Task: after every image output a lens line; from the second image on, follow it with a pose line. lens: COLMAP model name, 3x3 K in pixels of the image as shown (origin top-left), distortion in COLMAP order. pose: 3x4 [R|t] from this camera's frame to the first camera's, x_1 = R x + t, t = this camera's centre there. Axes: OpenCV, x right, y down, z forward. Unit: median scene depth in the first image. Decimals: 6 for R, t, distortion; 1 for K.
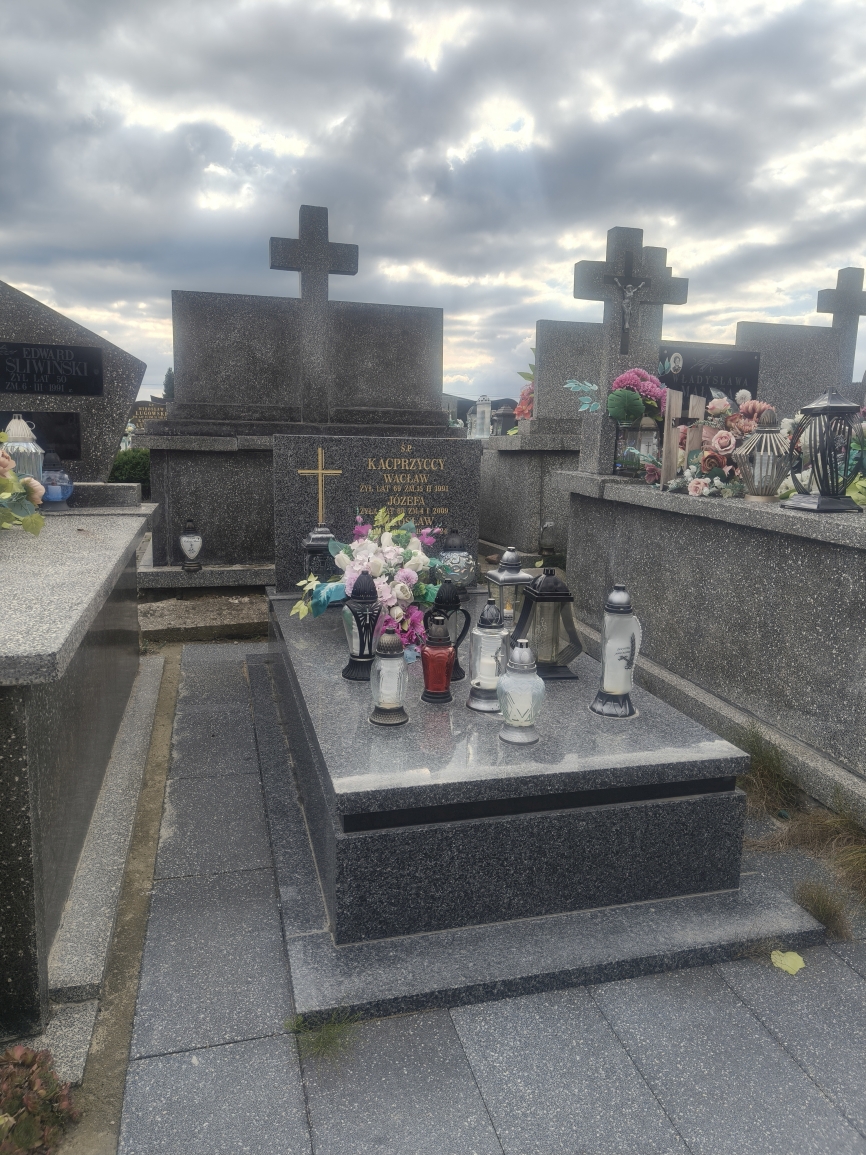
lens RADIAL K [[822.7, 0, 433.0], [0, 822.7, 577.5], [0, 0, 1]] dist [-0.000571, 0.003882]
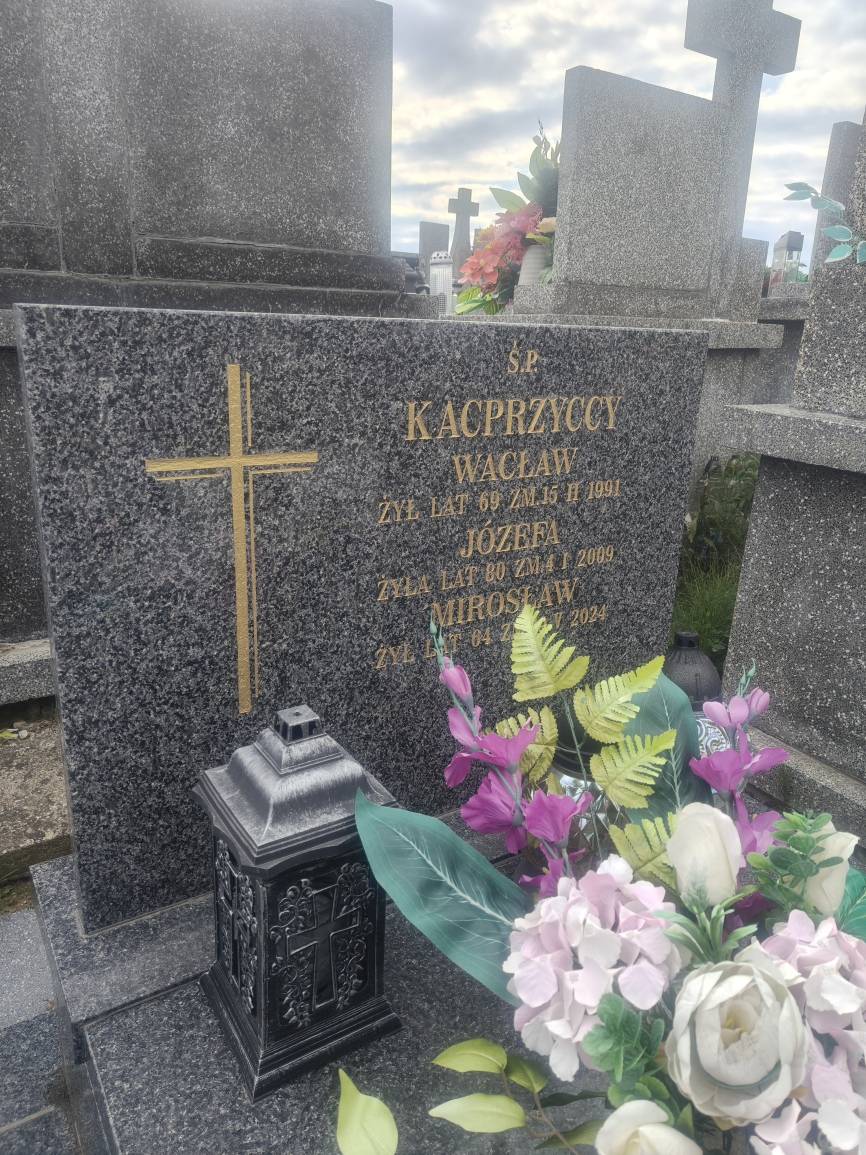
lens RADIAL K [[822.7, 0, 433.0], [0, 822.7, 577.5], [0, 0, 1]] dist [-0.000571, 0.003882]
pose [[0.953423, -0.074183, 0.292373, -0.148441], [0.031871, 0.988636, 0.146914, -0.122686], [-0.299949, -0.130753, 0.944952, 0.709494]]
